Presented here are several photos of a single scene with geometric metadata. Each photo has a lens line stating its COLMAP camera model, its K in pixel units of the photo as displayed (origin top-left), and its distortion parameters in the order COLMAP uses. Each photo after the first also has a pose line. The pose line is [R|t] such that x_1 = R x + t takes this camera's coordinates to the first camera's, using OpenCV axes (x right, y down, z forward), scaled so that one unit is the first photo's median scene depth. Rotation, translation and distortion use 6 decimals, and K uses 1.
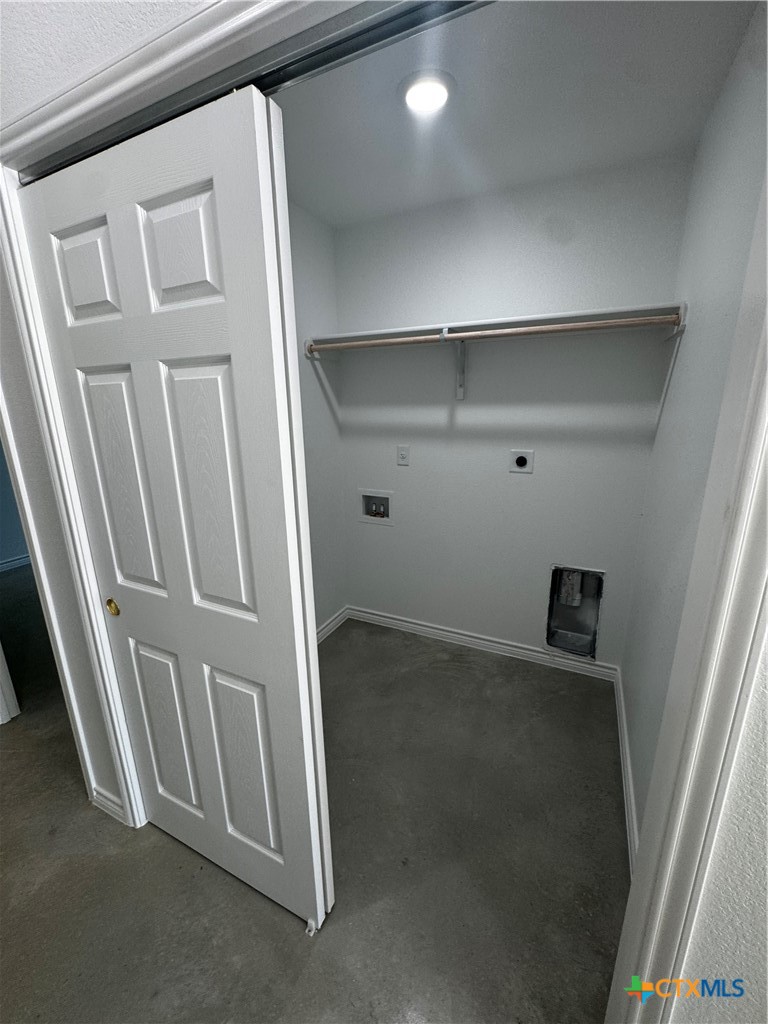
lens RADIAL K [[411.5, 0, 384.0], [0, 411.5, 512.0], [0, 0, 1]] dist [-0.004040, -0.000204]
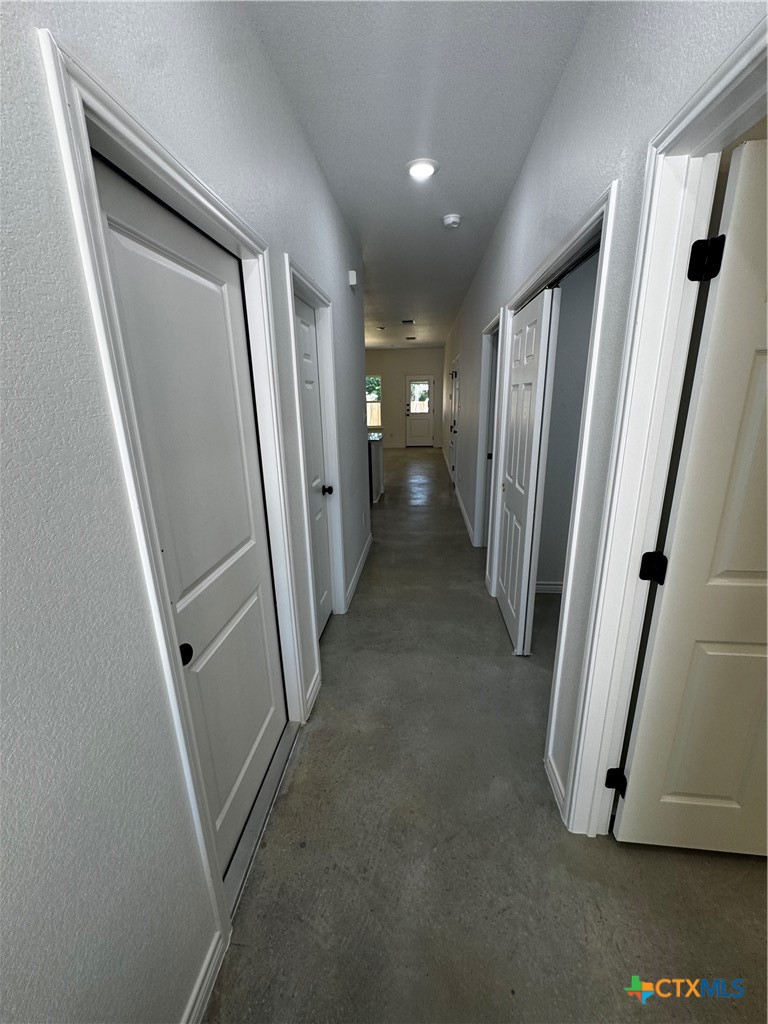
lens RADIAL K [[411.5, 0, 384.0], [0, 411.5, 512.0], [0, 0, 1]] dist [-0.004040, -0.000204]
pose [[0.358421, 0.263090, -0.895722, 1.219433], [-0.224571, 0.955593, 0.190814, 0.076869], [0.906147, 0.132762, 0.401587, -0.522025]]
